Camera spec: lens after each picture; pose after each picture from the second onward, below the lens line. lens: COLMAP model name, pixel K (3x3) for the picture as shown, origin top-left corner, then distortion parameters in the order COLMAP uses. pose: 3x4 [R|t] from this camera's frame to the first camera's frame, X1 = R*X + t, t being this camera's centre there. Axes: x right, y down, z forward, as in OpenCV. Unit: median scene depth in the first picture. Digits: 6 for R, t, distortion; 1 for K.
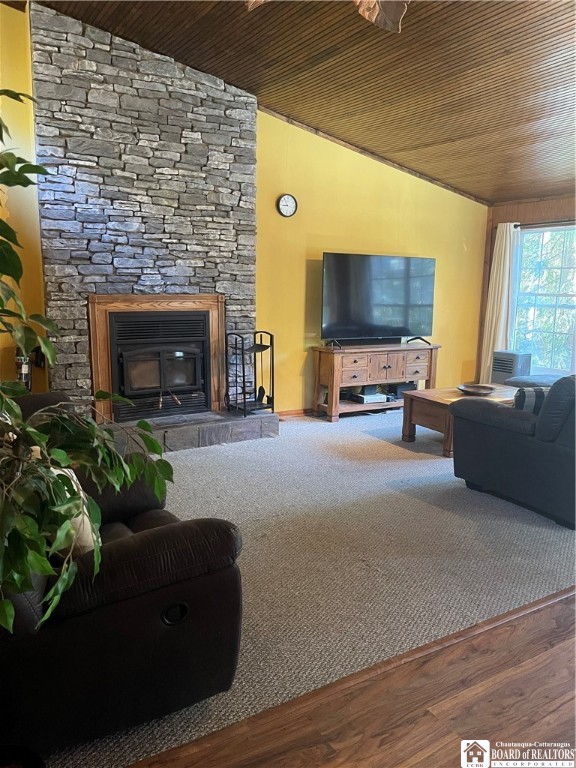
lens RADIAL K [[583.1, 0, 287.6], [0, 583.1, 384.6], [0, 0, 1]] dist [0.025089, -0.016275]
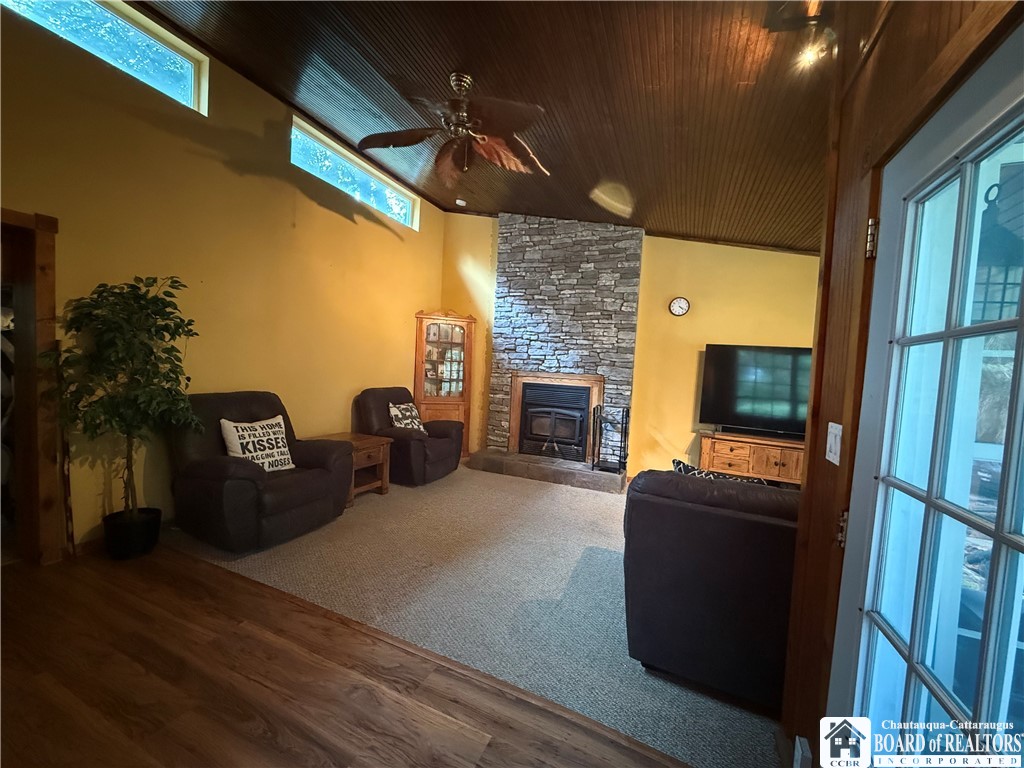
lens RADIAL K [[407.9, 0, 508.3], [0, 407.9, 385.8], [0, 0, 1]] dist [-0.000016, 0.000075]
pose [[0.577094, 0.057536, -0.814649, 0.558575], [-0.189175, 0.979802, -0.064811, -0.034191], [0.794465, 0.191513, 0.576322, 0.322424]]
